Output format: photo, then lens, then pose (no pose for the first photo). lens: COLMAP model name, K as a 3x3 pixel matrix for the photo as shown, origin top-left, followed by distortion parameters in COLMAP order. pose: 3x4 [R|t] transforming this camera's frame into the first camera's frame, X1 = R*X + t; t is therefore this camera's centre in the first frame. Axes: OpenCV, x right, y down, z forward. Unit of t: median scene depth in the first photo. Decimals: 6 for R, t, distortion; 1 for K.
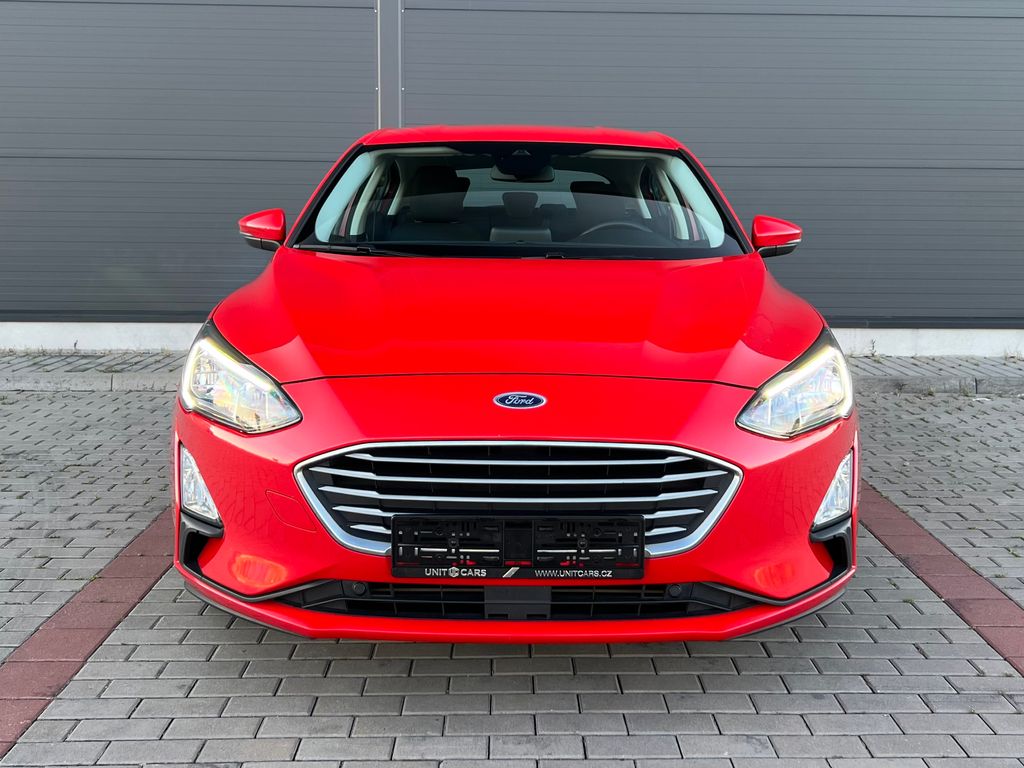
lens RADIAL K [[1163.4, 0, 492.5], [0, 1163.4, 342.0], [0, 0, 1]] dist [0.004045, 0.000000]
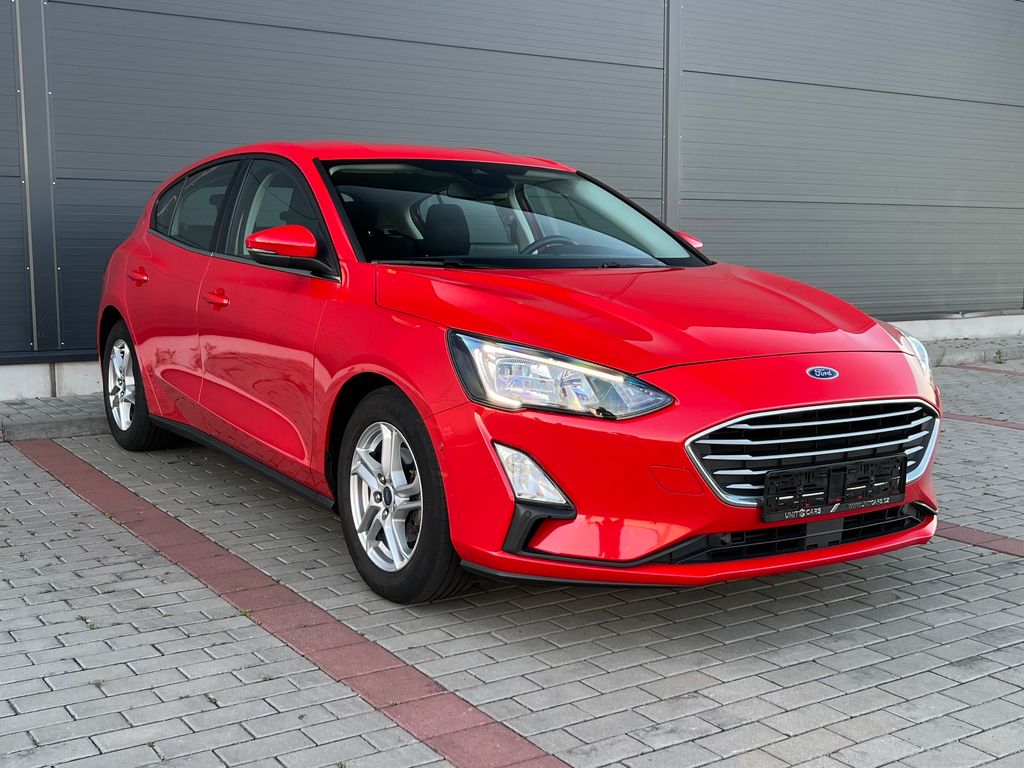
lens RADIAL K [[1244.0, 0, 479.7], [0, 1244.0, 437.7], [0, 0, 1]] dist [-0.000711, 0.000000]
pose [[0.858458, -0.088600, 0.505172, -0.936195], [0.064319, 0.995787, 0.065348, 0.007701], [-0.508834, -0.023607, 0.860541, 0.029428]]
